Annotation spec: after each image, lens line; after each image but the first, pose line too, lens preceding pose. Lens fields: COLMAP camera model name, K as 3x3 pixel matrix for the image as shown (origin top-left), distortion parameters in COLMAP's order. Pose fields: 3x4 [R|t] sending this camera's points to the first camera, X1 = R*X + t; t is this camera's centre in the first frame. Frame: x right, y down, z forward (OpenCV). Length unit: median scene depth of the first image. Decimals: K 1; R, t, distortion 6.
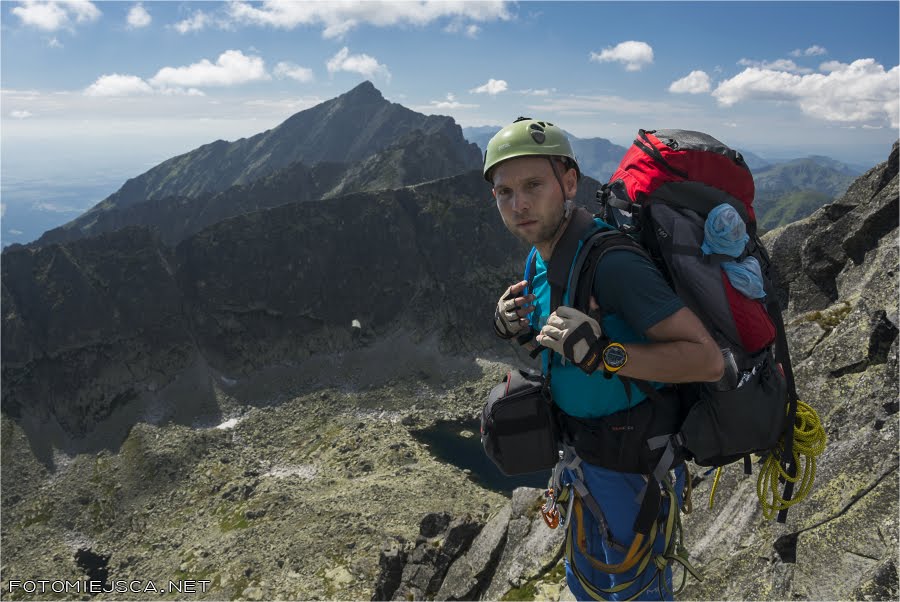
lens RADIAL K [[795.8, 0, 392.7], [0, 795.8, 299.1], [0, 0, 1]] dist [-0.130935, 0.013093]
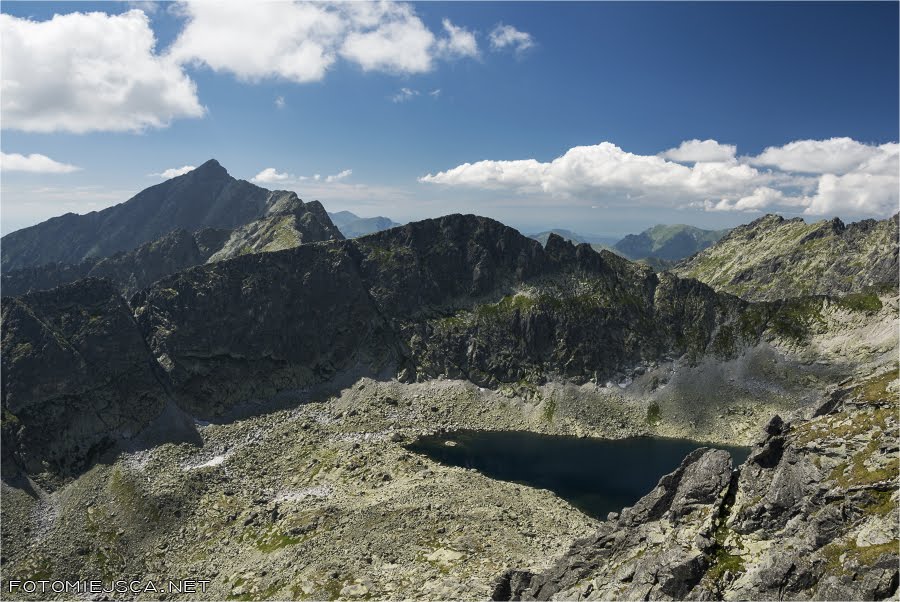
lens RADIAL K [[719.6, 0, 450.0], [0, 719.6, 301.0], [0, 0, 1]] dist [-0.151963, 0.109456]
pose [[0.941658, -0.035373, 0.334706, -0.215885], [0.063701, 0.995219, -0.074038, 0.035479], [-0.330487, 0.091039, 0.939409, 0.004101]]
